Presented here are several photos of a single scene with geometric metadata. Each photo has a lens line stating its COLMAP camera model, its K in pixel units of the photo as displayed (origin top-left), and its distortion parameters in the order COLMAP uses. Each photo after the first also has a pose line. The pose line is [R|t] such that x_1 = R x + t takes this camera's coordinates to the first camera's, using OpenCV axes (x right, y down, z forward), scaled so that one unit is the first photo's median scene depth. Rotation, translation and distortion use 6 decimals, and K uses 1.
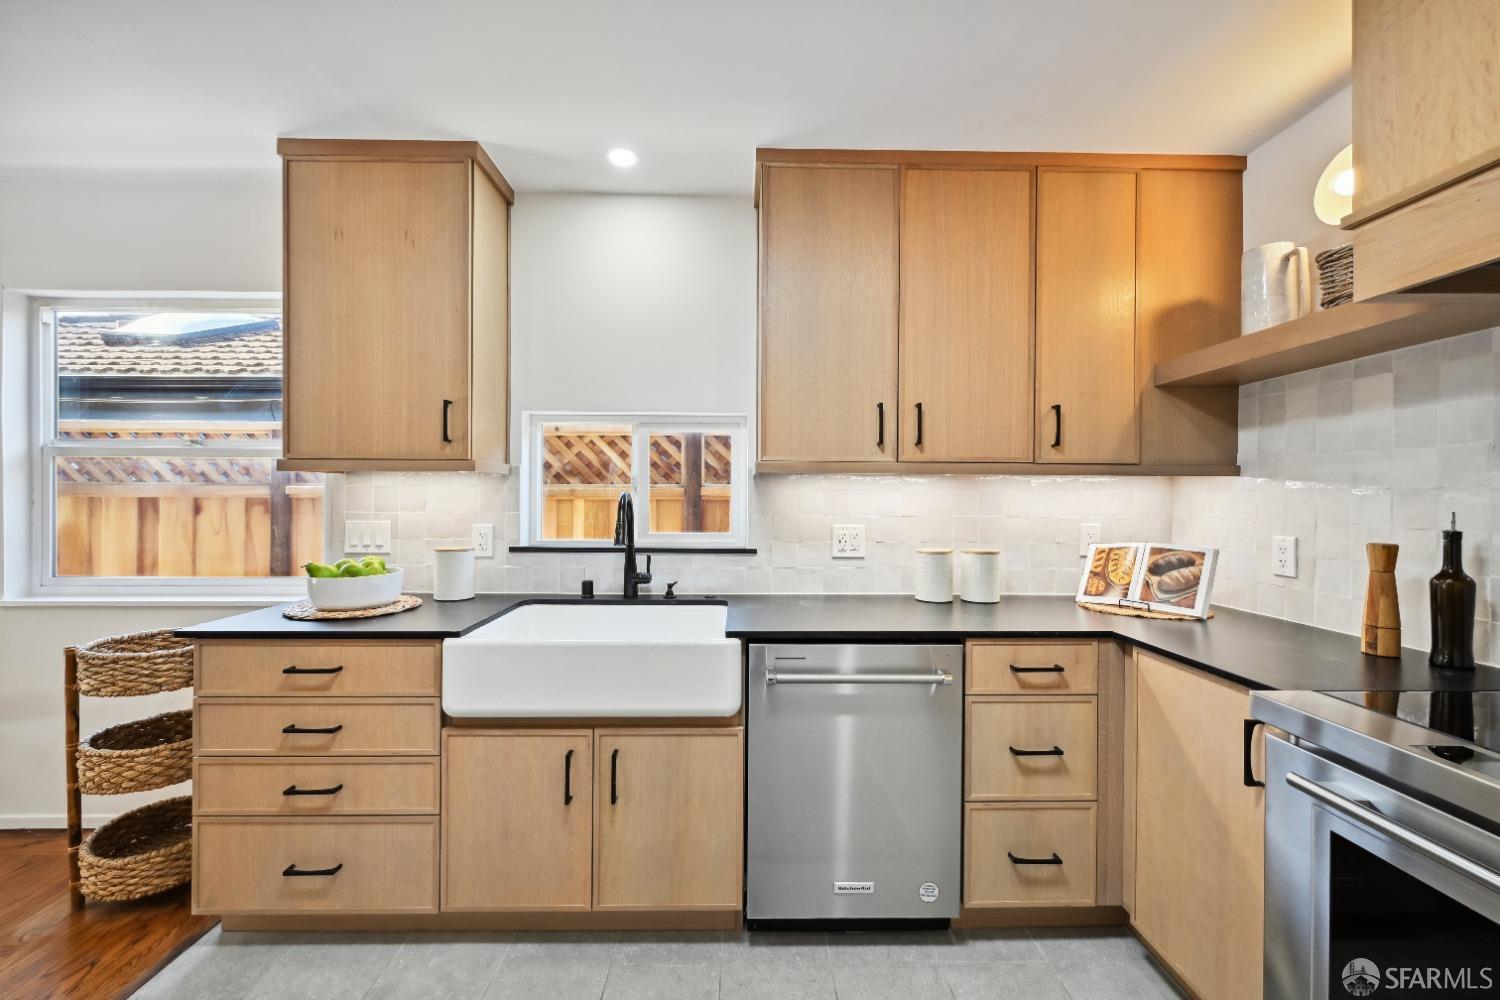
lens RADIAL K [[593.2, 0, 750.0], [0, 593.2, 502.4], [0, 0, 1]] dist [-0.000636, 0.000265]
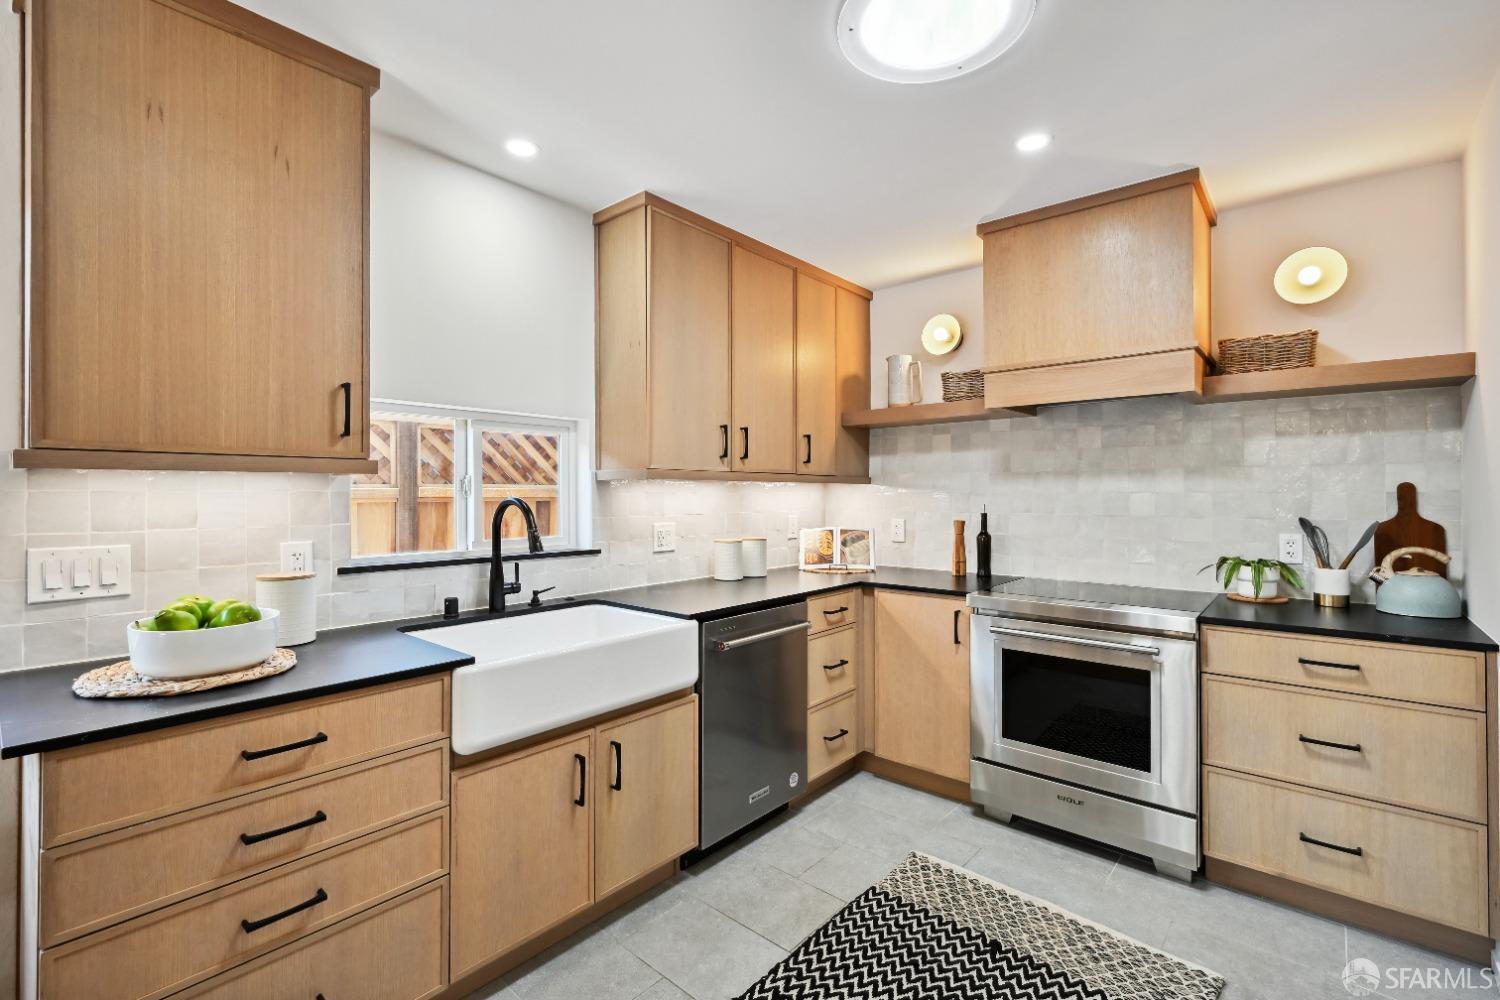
lens RADIAL K [[653.6, 0, 746.6], [0, 653.6, 494.6], [0, 0, 1]] dist [0.000353, 0.000044]
pose [[0.674403, -0.007561, 0.738325, -0.774984], [0.009748, 0.999952, 0.001337, -0.020384], [-0.738300, 0.006296, 0.674444, 0.024893]]
